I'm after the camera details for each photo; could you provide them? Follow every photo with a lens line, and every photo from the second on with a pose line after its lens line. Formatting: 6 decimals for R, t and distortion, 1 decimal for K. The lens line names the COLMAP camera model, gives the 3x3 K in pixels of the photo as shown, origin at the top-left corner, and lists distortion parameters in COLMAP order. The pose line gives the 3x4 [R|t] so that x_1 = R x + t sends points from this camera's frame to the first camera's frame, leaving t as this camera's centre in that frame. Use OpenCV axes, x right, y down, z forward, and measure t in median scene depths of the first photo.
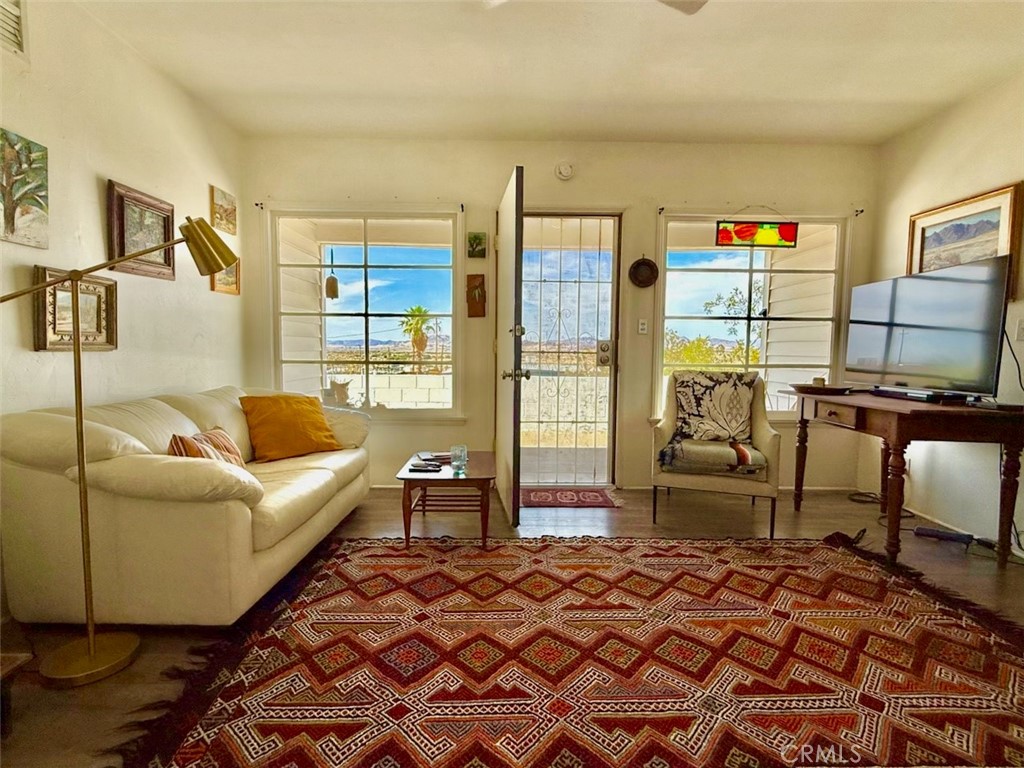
lens RADIAL K [[484.9, 0, 508.9], [0, 484.9, 383.2], [0, 0, 1]] dist [0.000919, -0.000362]
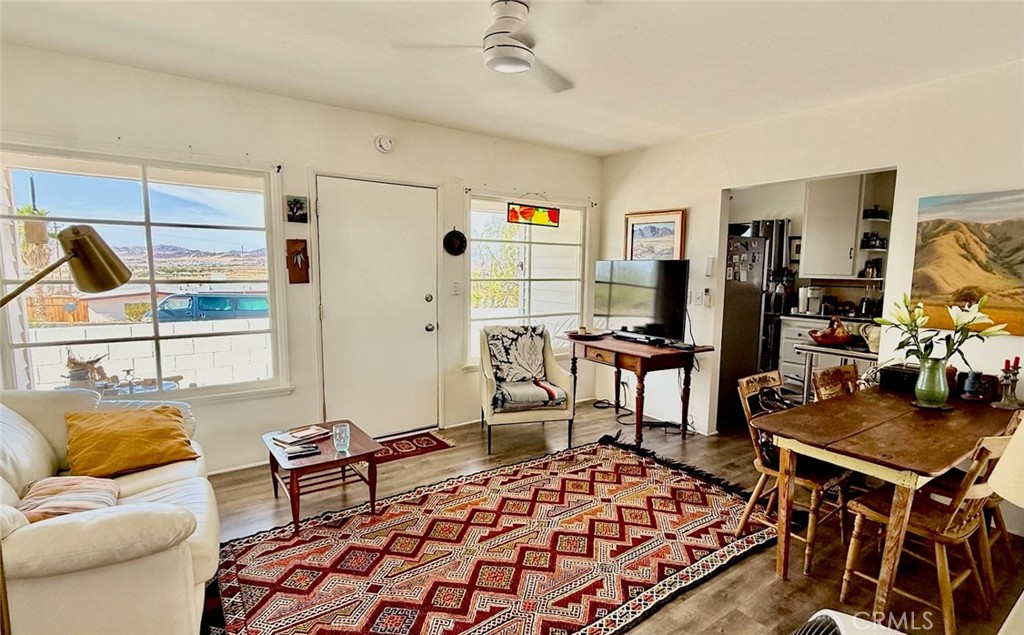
lens RADIAL K [[494.0, 0, 517.3], [0, 494.0, 323.9], [0, 0, 1]] dist [0.000739, 0.000234]
pose [[0.825840, -0.070622, 0.559465, -0.365798], [0.039276, 0.996921, 0.067867, -0.144594], [-0.562535, -0.034074, 0.826071, -0.088415]]
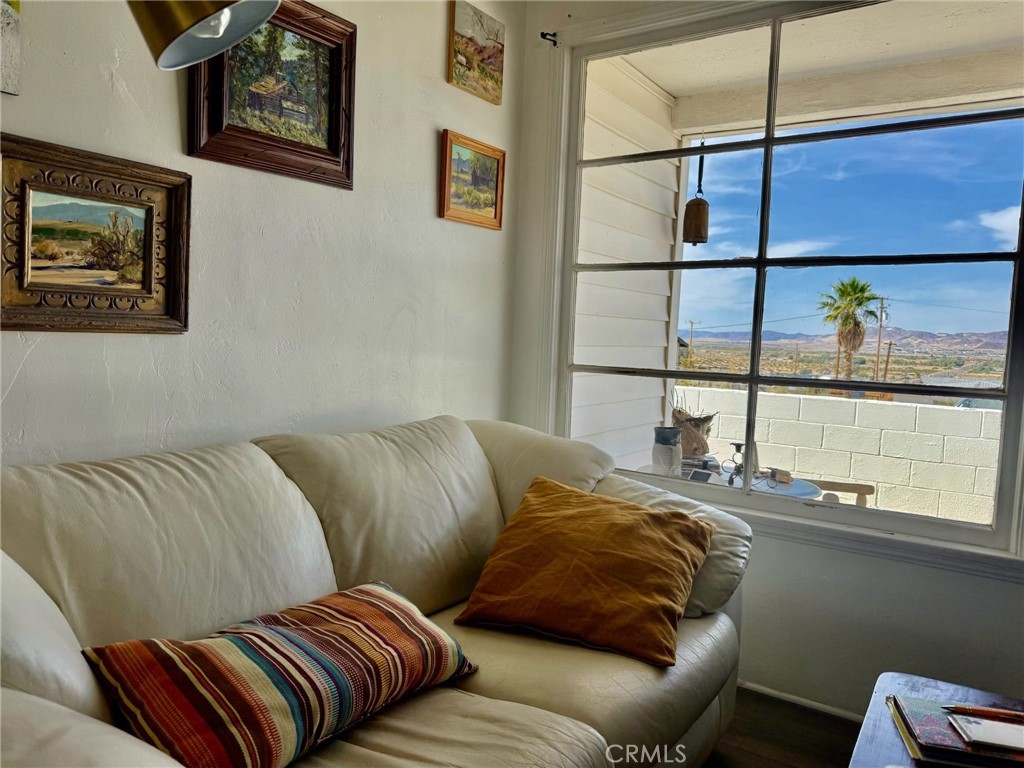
lens RADIAL K [[715.7, 0, 504.0], [0, 715.7, 386.6], [0, 0, 1]] dist [0.021901, -0.003184]
pose [[0.808660, 0.067769, -0.584360, -0.157450], [-0.074354, 0.997150, 0.012748, -0.042621], [0.583559, 0.033140, 0.811395, 0.561043]]
